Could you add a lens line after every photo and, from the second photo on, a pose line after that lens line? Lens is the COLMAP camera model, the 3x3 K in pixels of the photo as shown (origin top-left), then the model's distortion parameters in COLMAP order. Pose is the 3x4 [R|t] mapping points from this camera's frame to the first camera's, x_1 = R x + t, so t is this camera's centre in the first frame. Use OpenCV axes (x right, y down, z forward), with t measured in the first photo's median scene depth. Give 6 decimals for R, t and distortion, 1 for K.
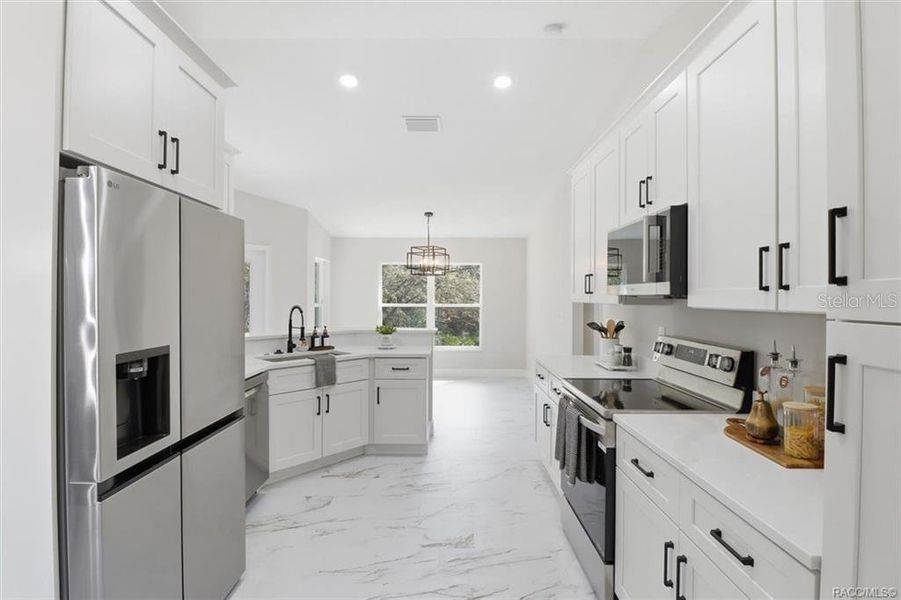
lens RADIAL K [[426.1, 0, 446.2], [0, 426.1, 300.0], [0, 0, 1]] dist [-0.002561, -0.010179]
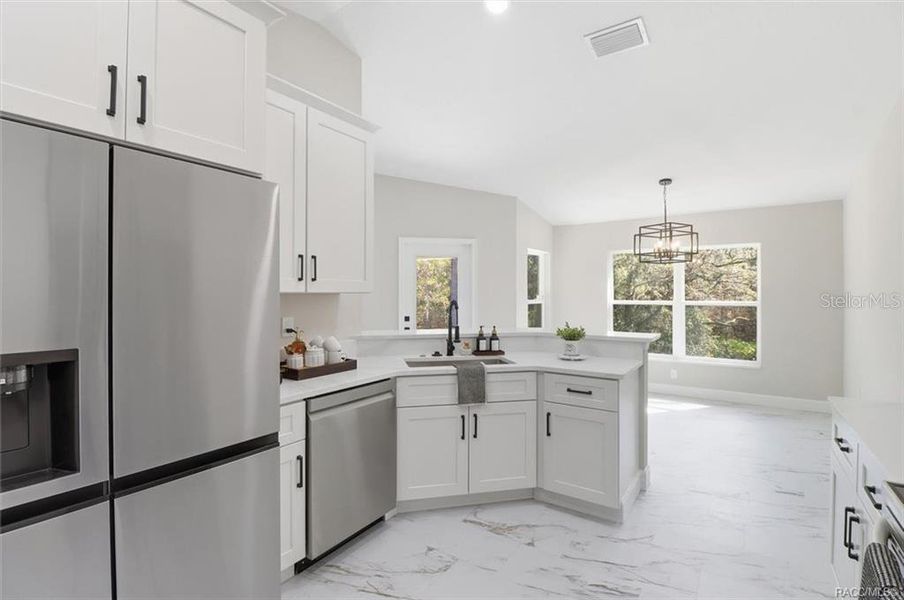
lens RADIAL K [[427.5, 0, 436.9], [0, 427.5, 290.7], [0, 0, 1]] dist [-0.002561, -0.010179]
pose [[0.823633, -0.006982, -0.567080, 0.099126], [-0.001991, 0.999882, -0.015204, 0.007027], [0.567119, 0.013652, 0.823523, 0.286333]]
